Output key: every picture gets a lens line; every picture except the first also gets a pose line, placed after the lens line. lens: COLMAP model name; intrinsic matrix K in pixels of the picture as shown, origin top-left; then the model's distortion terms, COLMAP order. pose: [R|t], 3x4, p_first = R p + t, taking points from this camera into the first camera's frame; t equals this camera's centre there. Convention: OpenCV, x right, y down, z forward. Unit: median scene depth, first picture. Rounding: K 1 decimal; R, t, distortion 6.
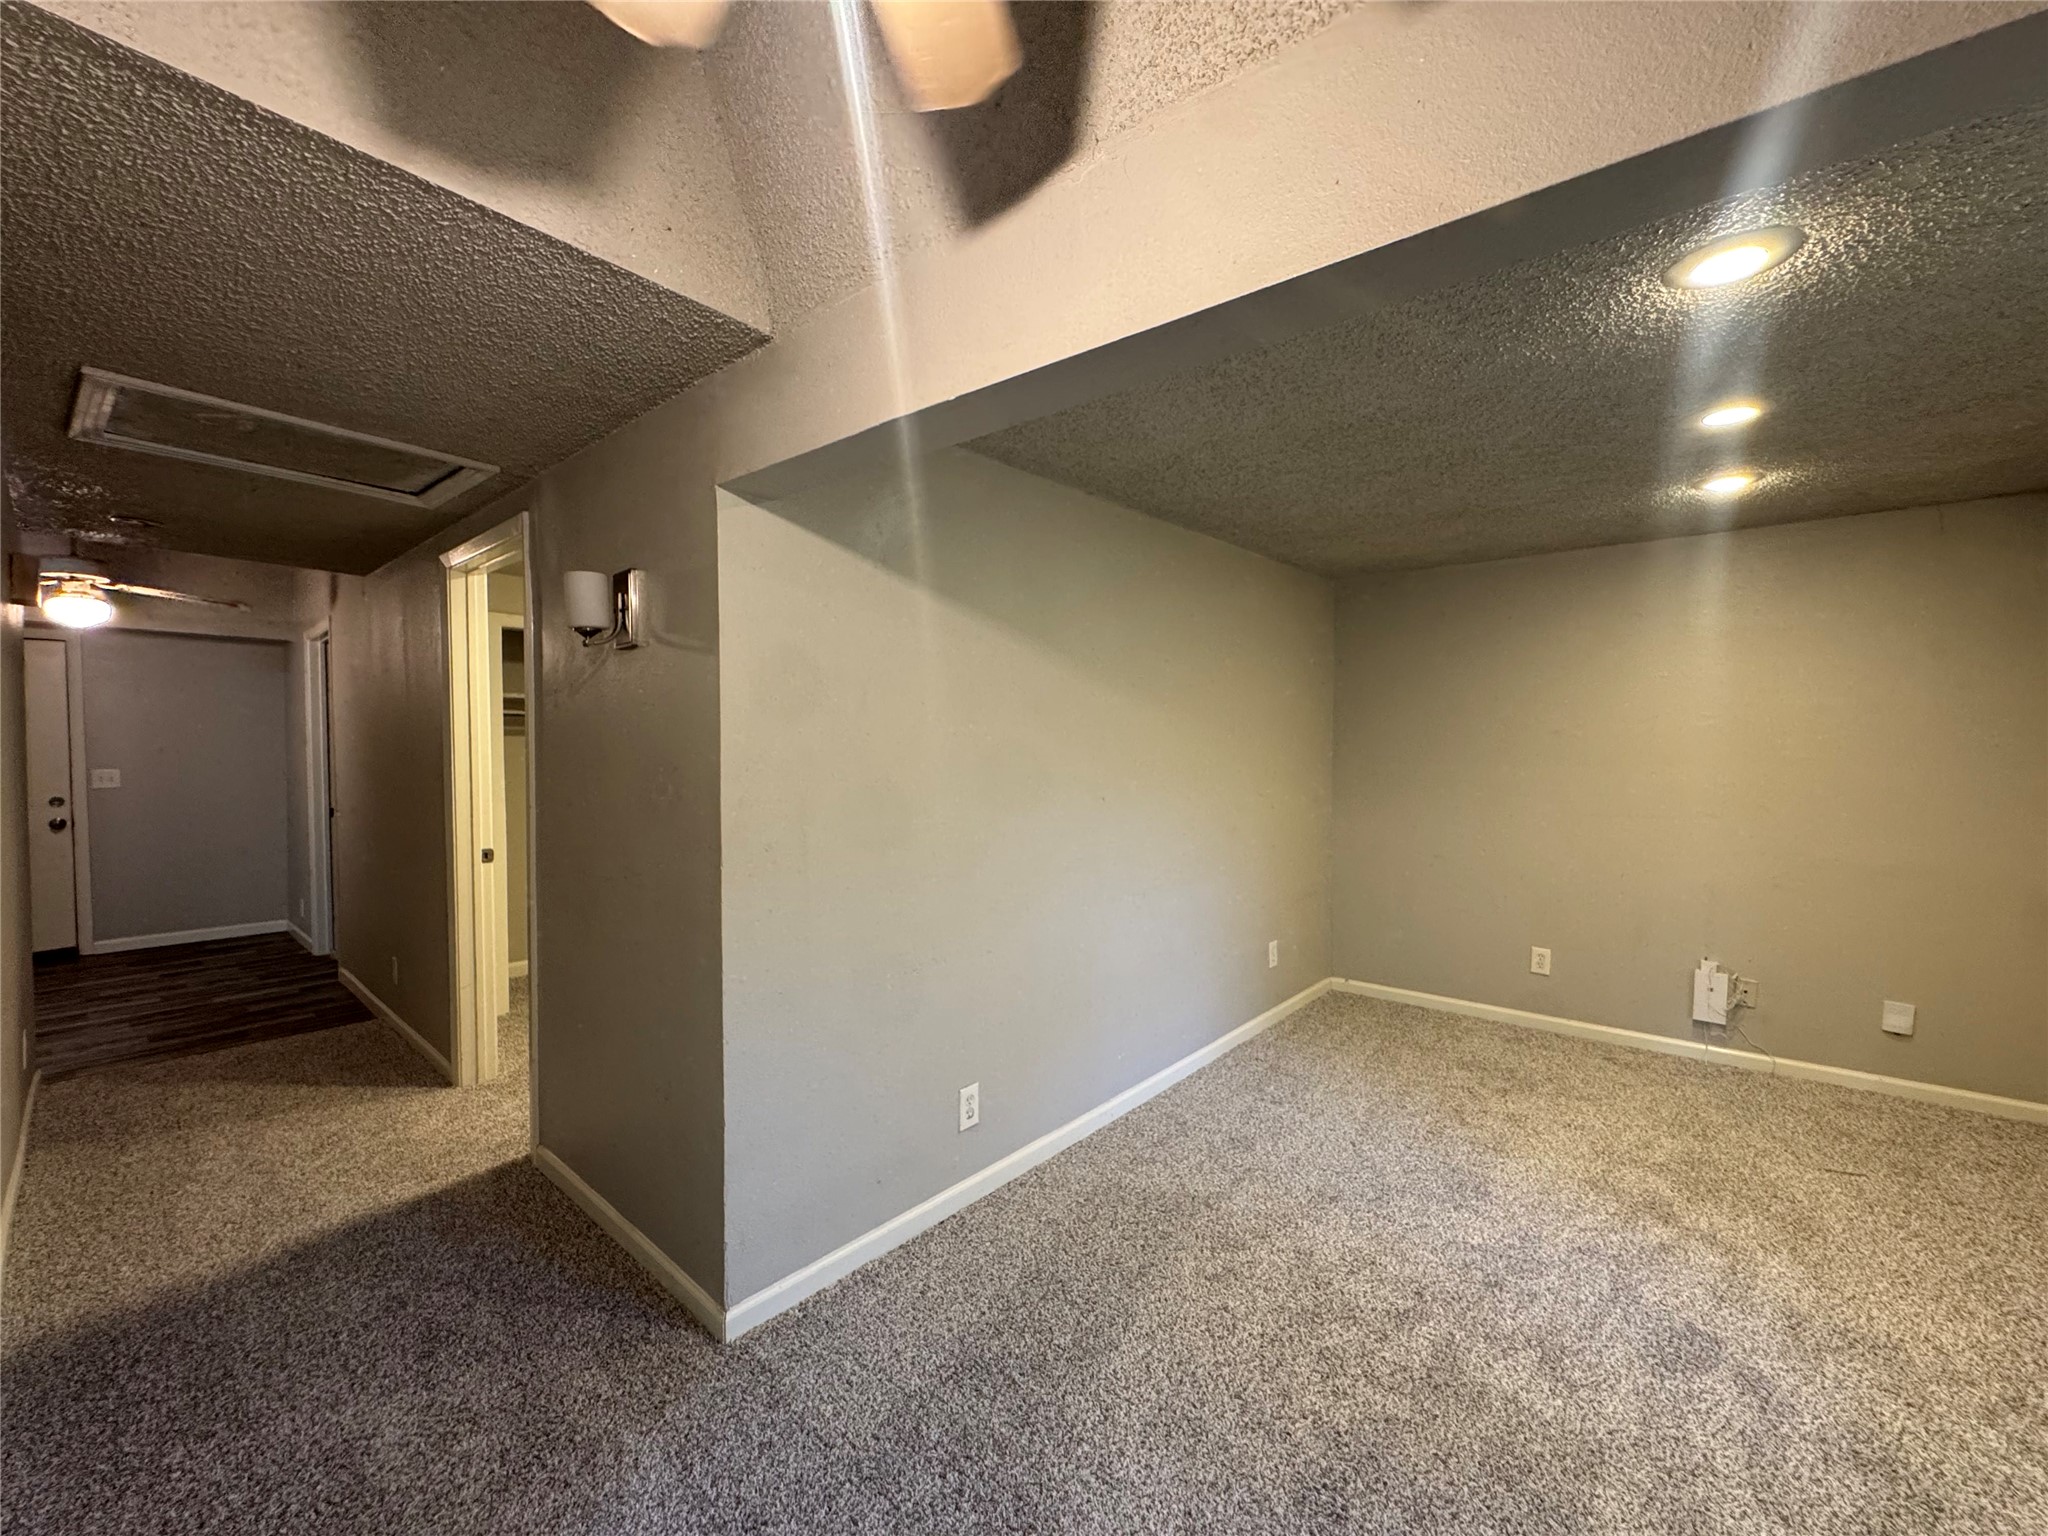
lens RADIAL K [[817.7, 0, 993.7], [0, 817.7, 777.2], [0, 0, 1]] dist [-0.002507, -0.000391]
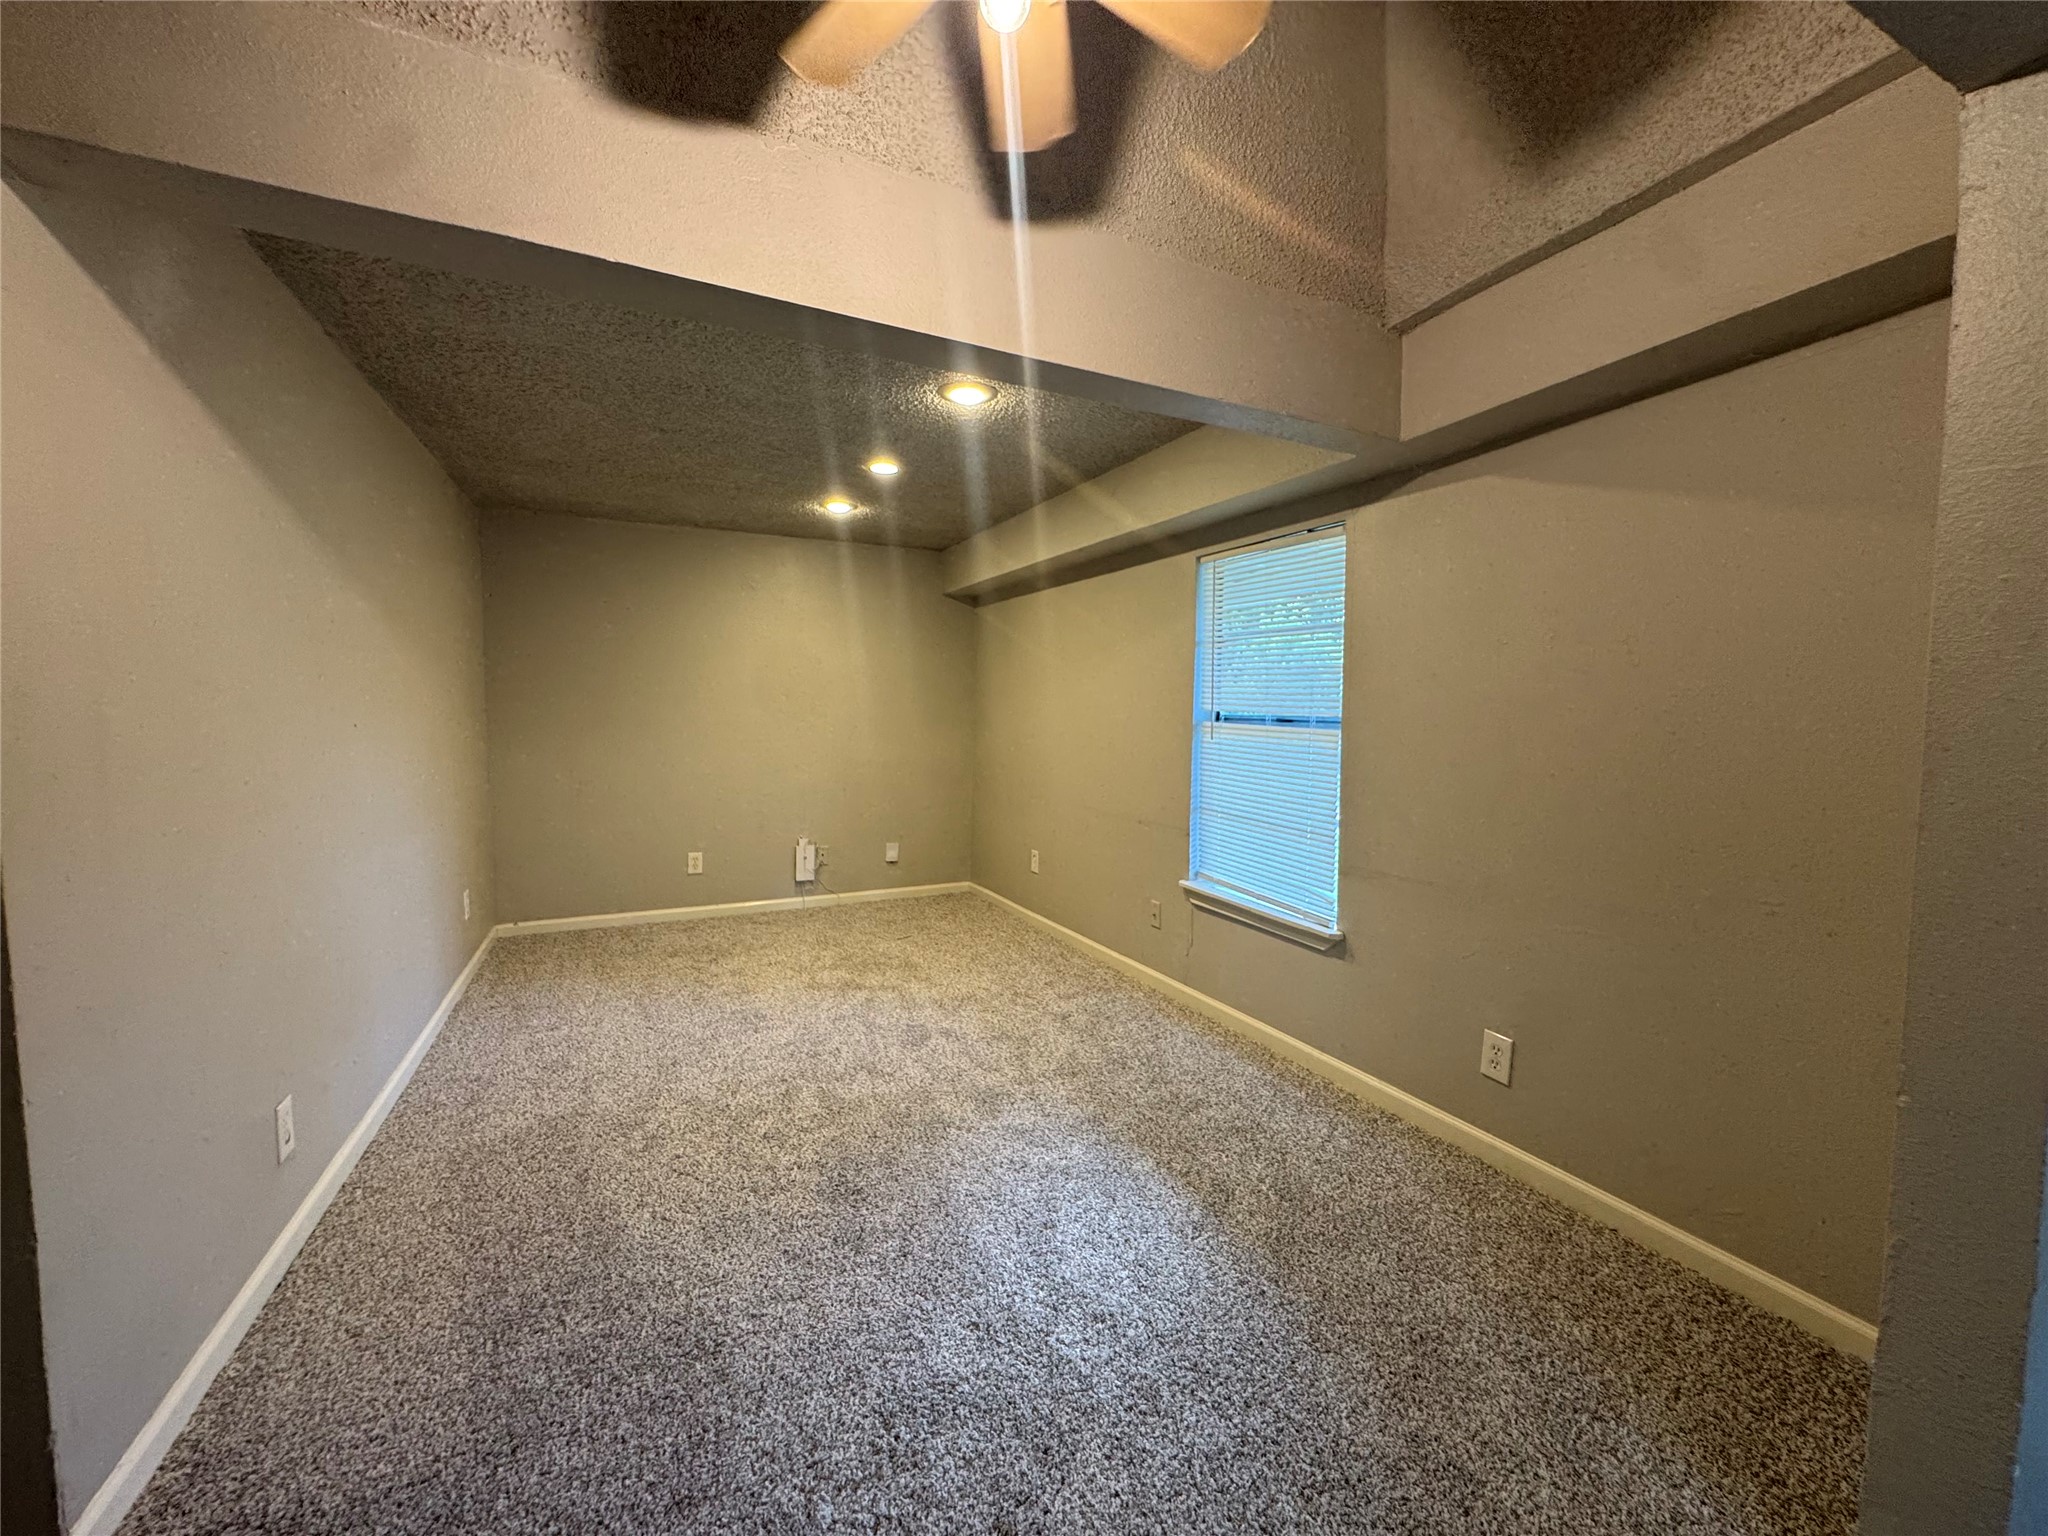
lens RADIAL K [[822.3, 0, 1022.5], [0, 822.3, 764.4], [0, 0, 1]] dist [-0.002496, -0.000384]
pose [[0.409350, -0.053922, 0.910783, -0.337634], [0.027942, 0.998525, 0.046558, 0.046602], [-0.911949, 0.006390, 0.410253, 0.064314]]
